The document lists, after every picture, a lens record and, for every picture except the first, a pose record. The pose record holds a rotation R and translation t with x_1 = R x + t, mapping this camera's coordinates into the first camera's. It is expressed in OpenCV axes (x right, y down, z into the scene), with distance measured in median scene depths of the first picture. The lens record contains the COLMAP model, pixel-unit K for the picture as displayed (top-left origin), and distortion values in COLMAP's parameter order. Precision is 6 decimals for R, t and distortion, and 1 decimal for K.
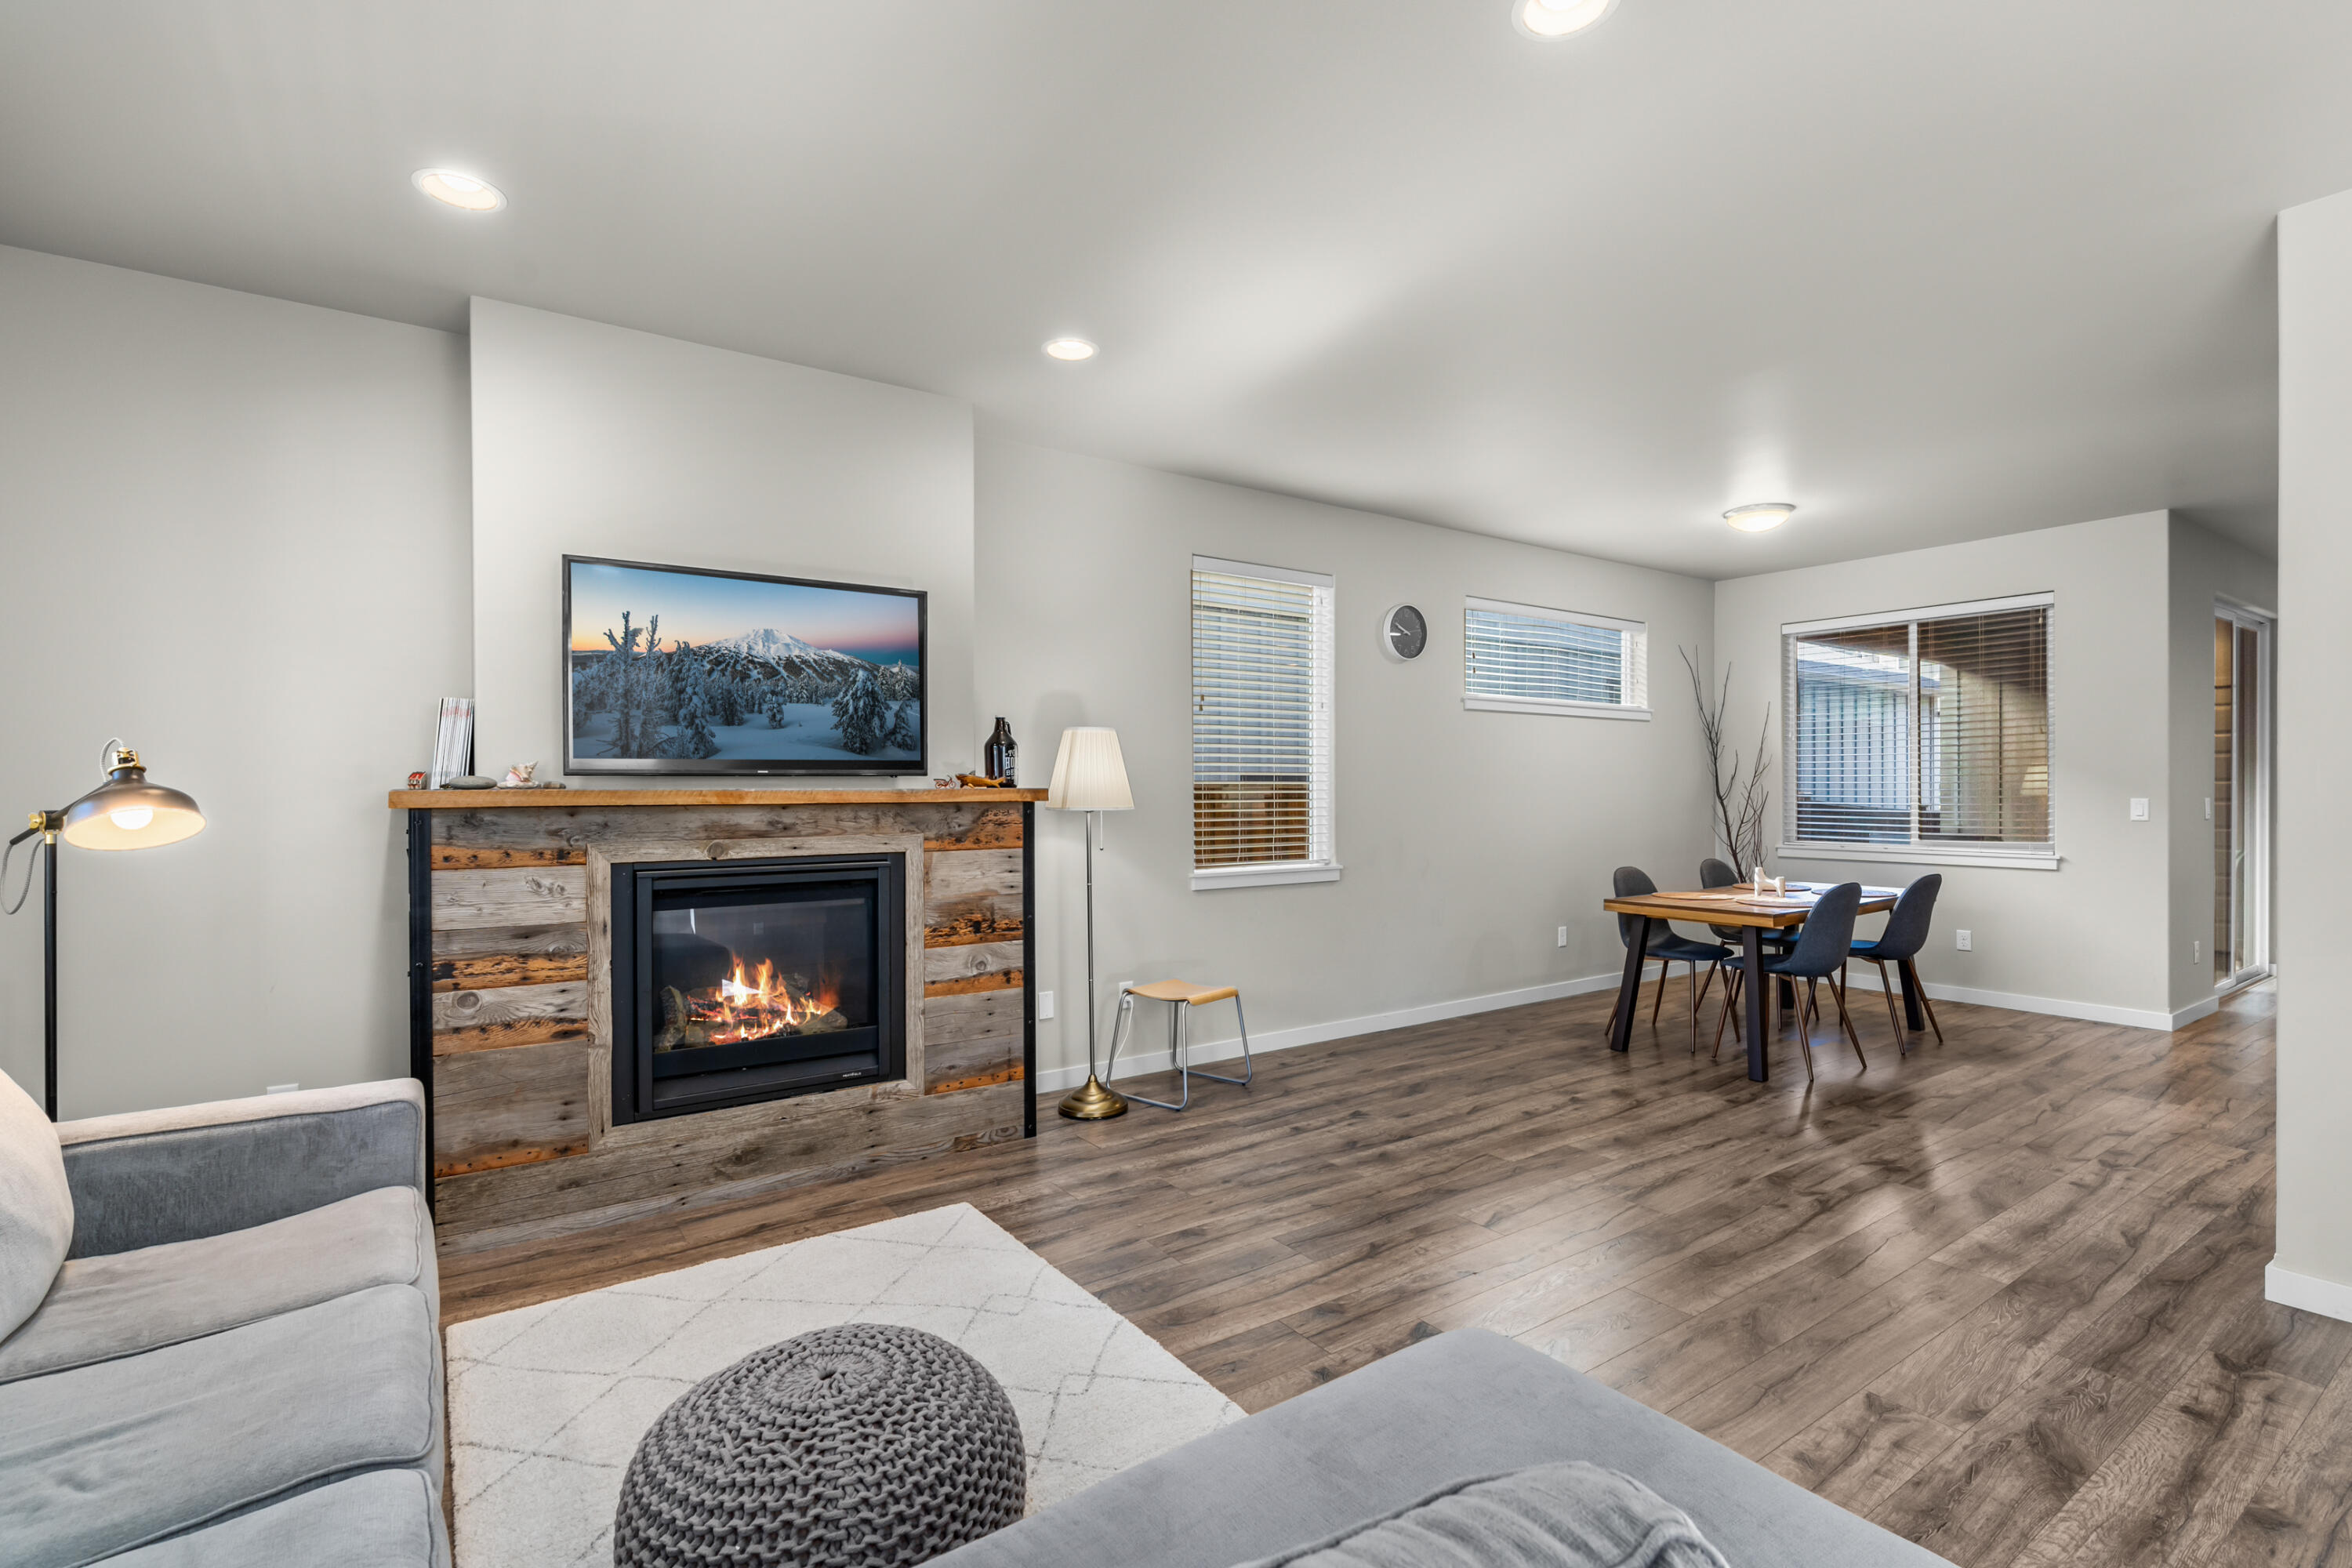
lens RADIAL K [[1066.9, 0, 1184.6], [0, 1066.9, 793.9], [0, 0, 1]] dist [-0.011013, 0.004046]
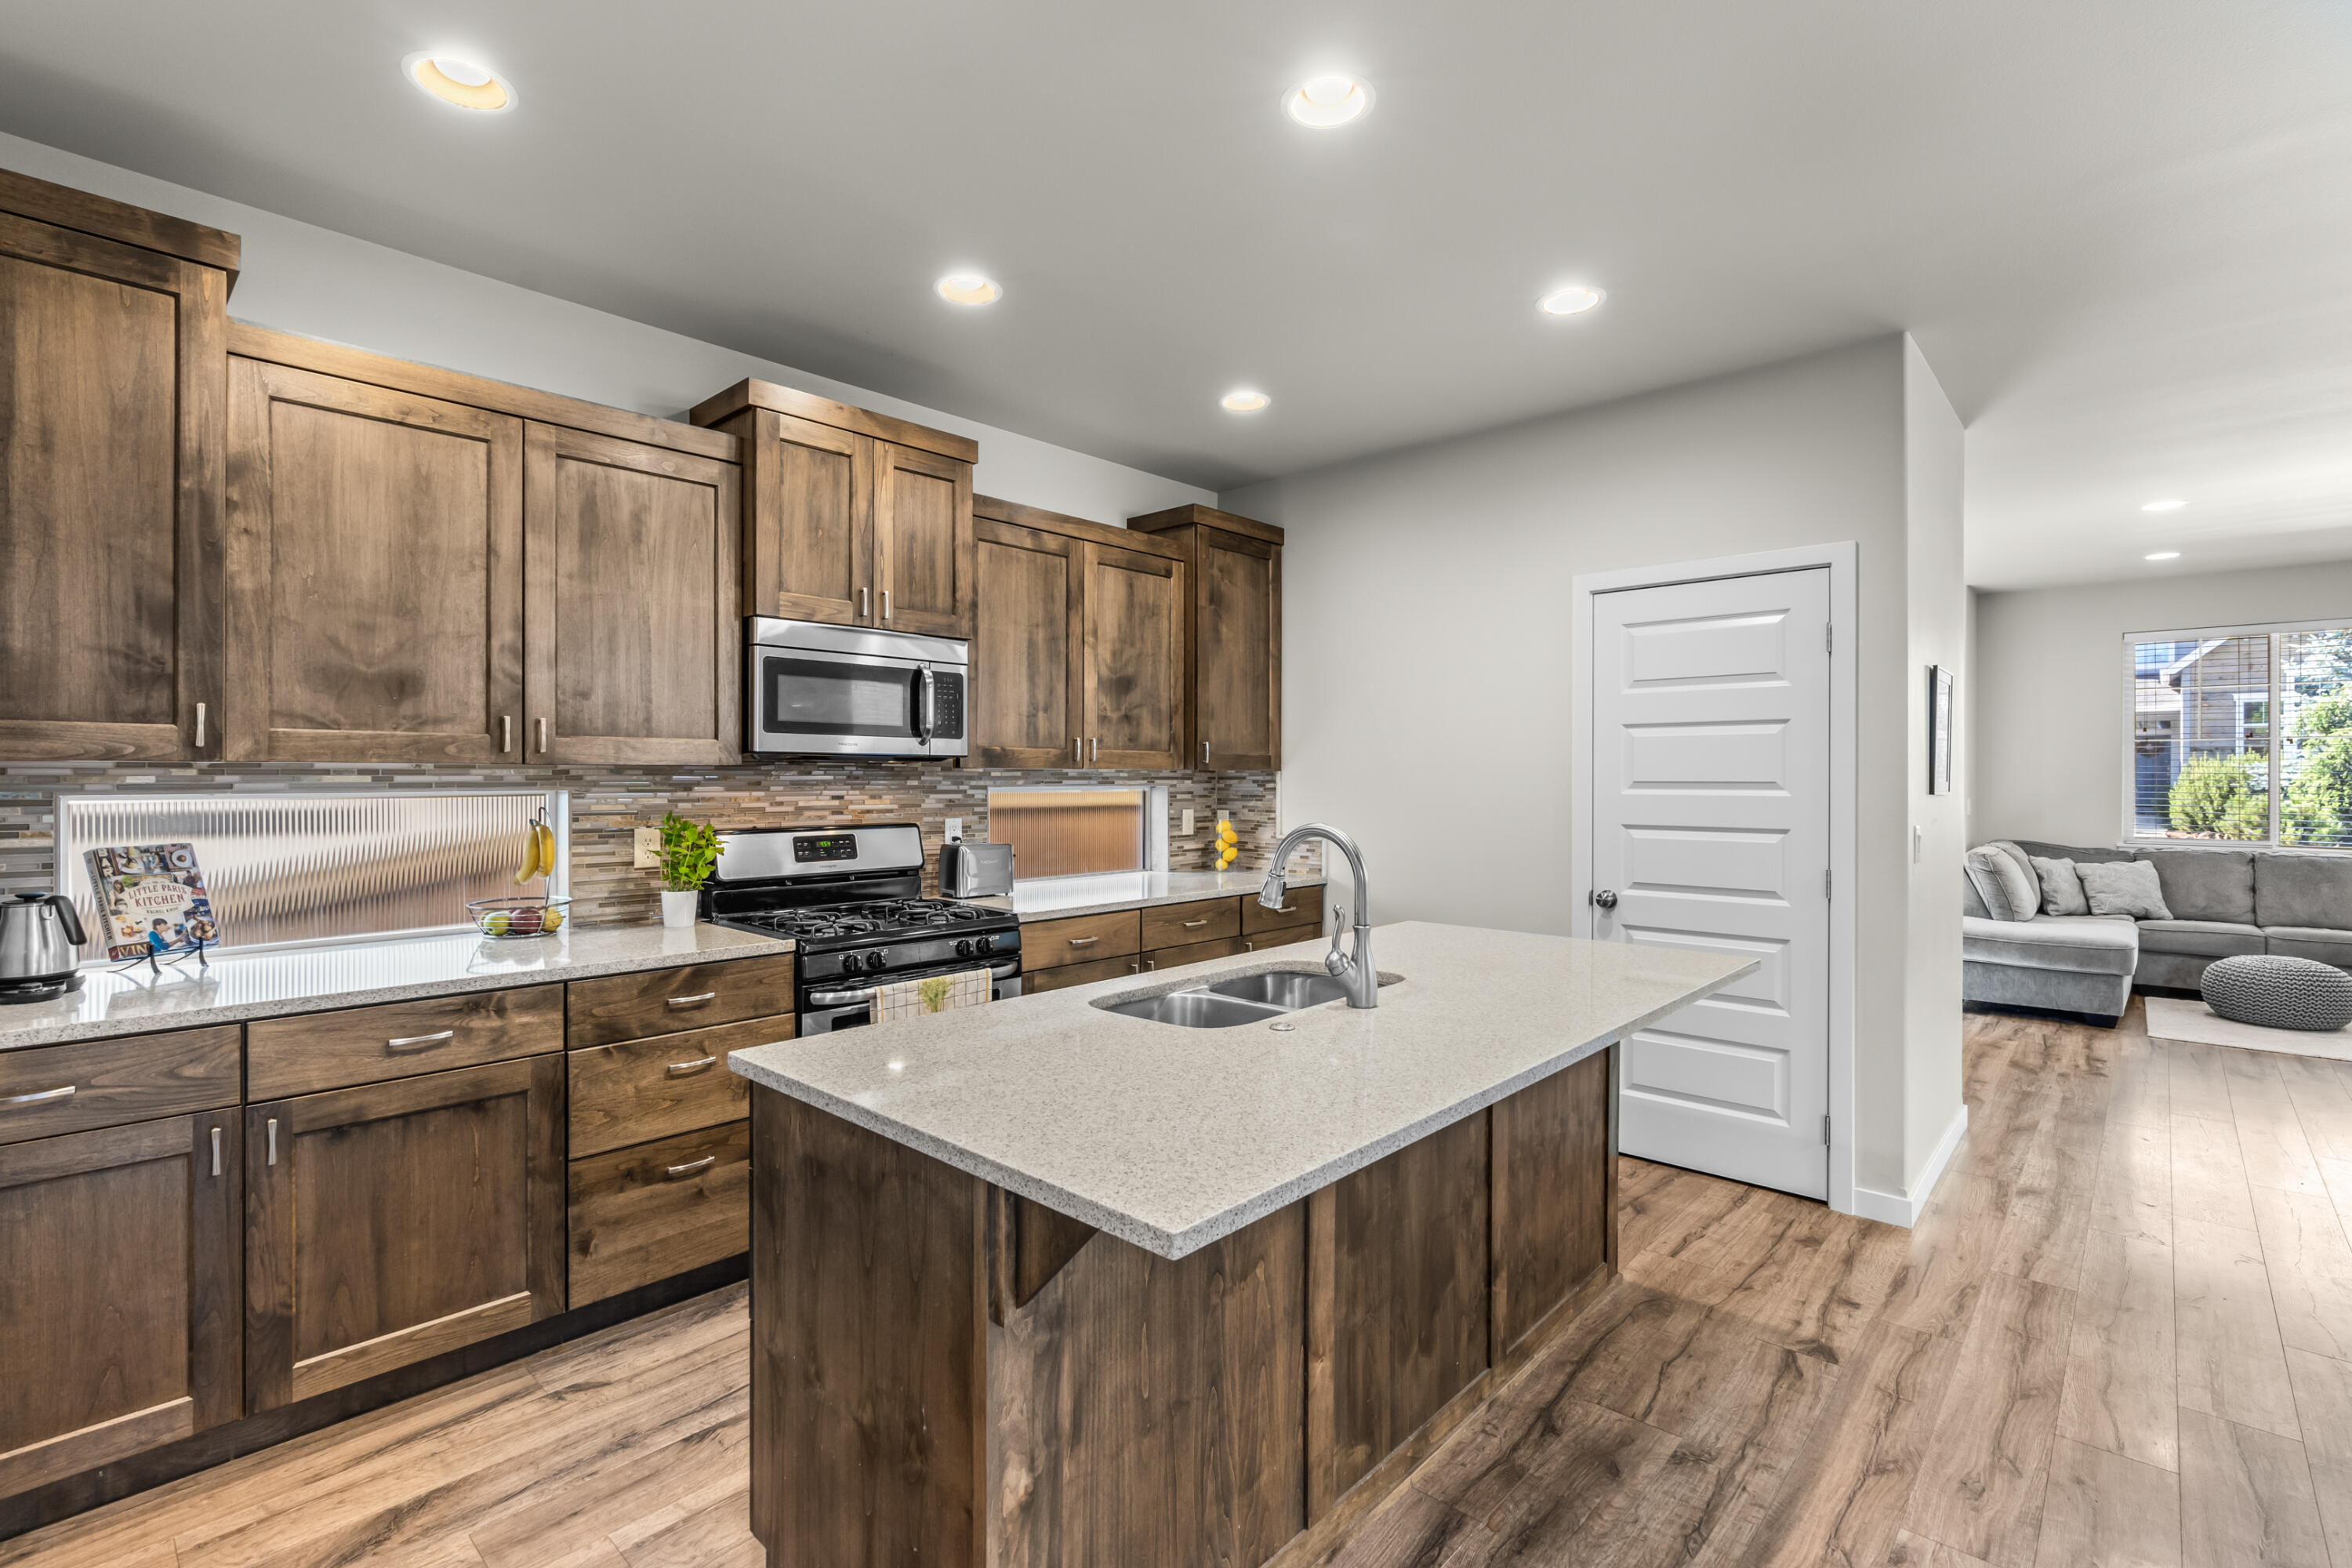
lens RADIAL K [[1066.9, 0, 1169.2], [0, 1066.9, 780.5], [0, 0, 1]] dist [-0.011013, 0.004046]
pose [[-0.977032, 0.003365, -0.213065, 1.735224], [0.001316, 0.999951, 0.009761, -0.035105], [0.213088, 0.009257, -0.976989, 1.576313]]
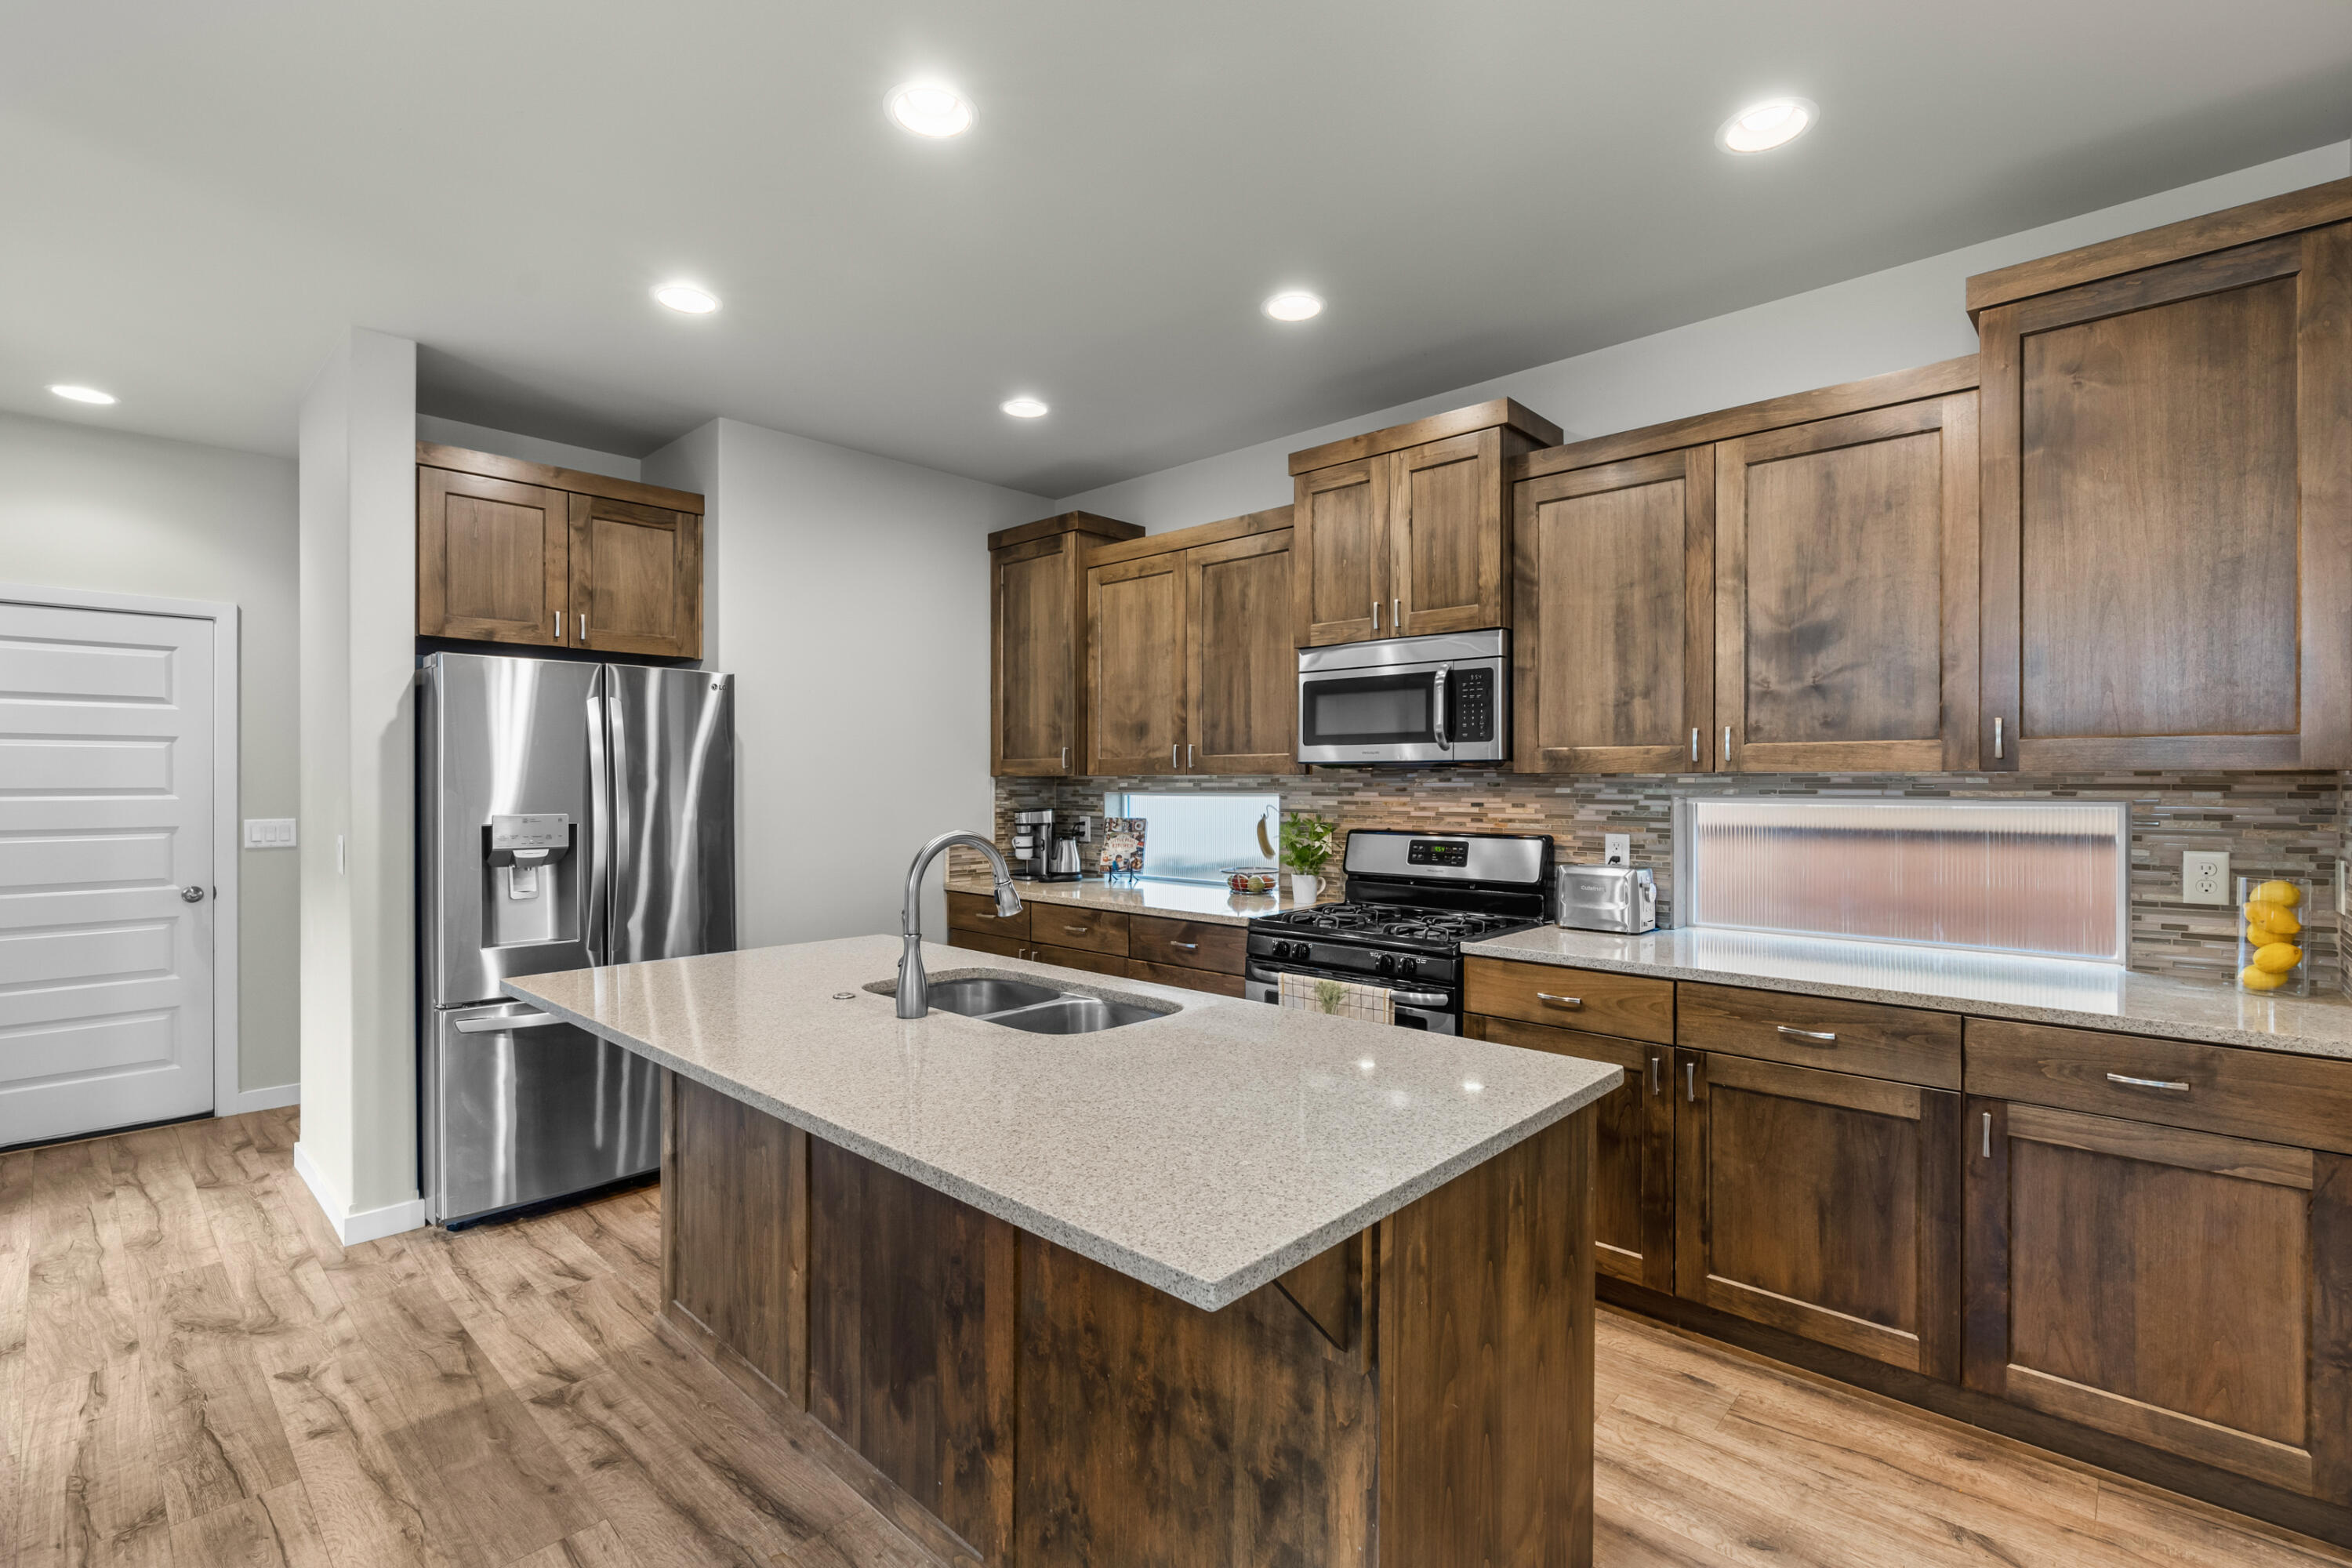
lens RADIAL K [[1066.9, 0, 1178.8], [0, 1066.9, 781.6], [0, 0, 1]] dist [-0.011013, 0.004046]
pose [[-0.210249, 0.004419, 0.977638, 0.954708], [0.004800, 0.999982, -0.003488, -0.029201], [-0.977636, 0.003960, -0.210266, 1.036456]]
